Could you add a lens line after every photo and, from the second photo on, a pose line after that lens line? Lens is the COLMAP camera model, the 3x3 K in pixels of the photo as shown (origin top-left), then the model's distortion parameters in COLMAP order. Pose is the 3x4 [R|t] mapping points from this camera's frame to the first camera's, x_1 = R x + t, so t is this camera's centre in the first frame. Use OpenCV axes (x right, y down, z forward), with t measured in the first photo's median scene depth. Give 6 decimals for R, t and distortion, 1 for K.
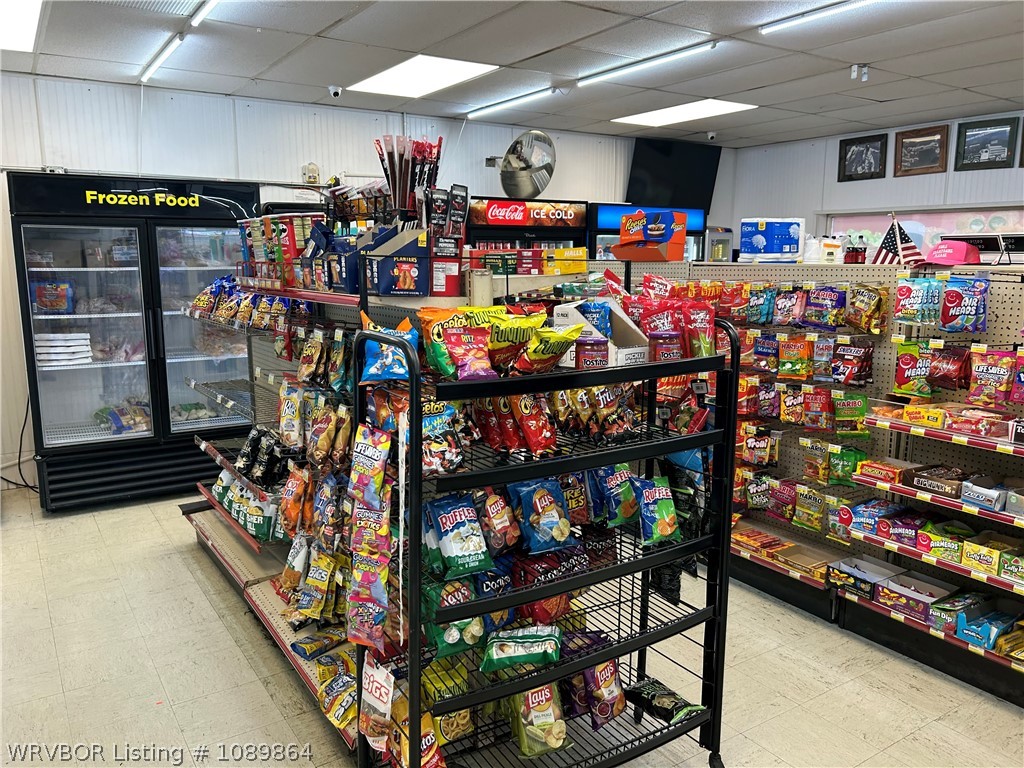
lens RADIAL K [[774.5, 0, 510.0], [0, 774.5, 377.0], [0, 0, 1]] dist [0.069883, -0.054726]
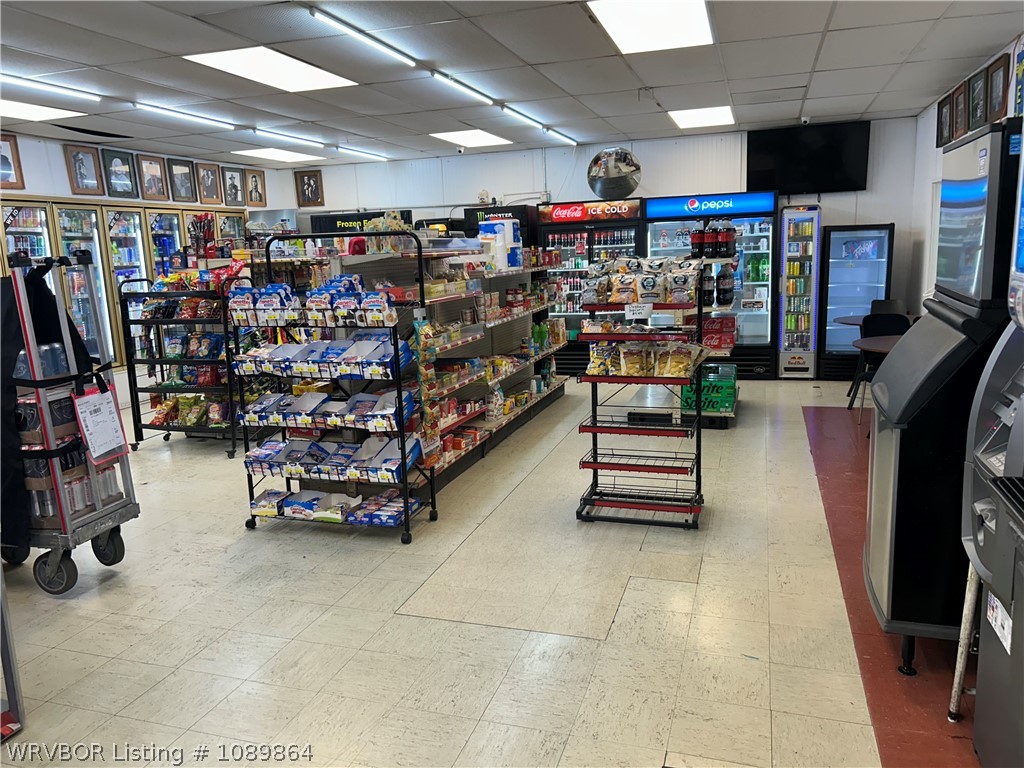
lens RADIAL K [[774.5, 0, 510.0], [0, 774.5, 377.0], [0, 0, 1]] dist [0.069883, -0.054726]
pose [[0.632627, 0.103664, -0.767487, 1.016398], [-0.083851, 0.994344, 0.065188, 0.002317], [0.769904, 0.023115, 0.637741, 0.025788]]
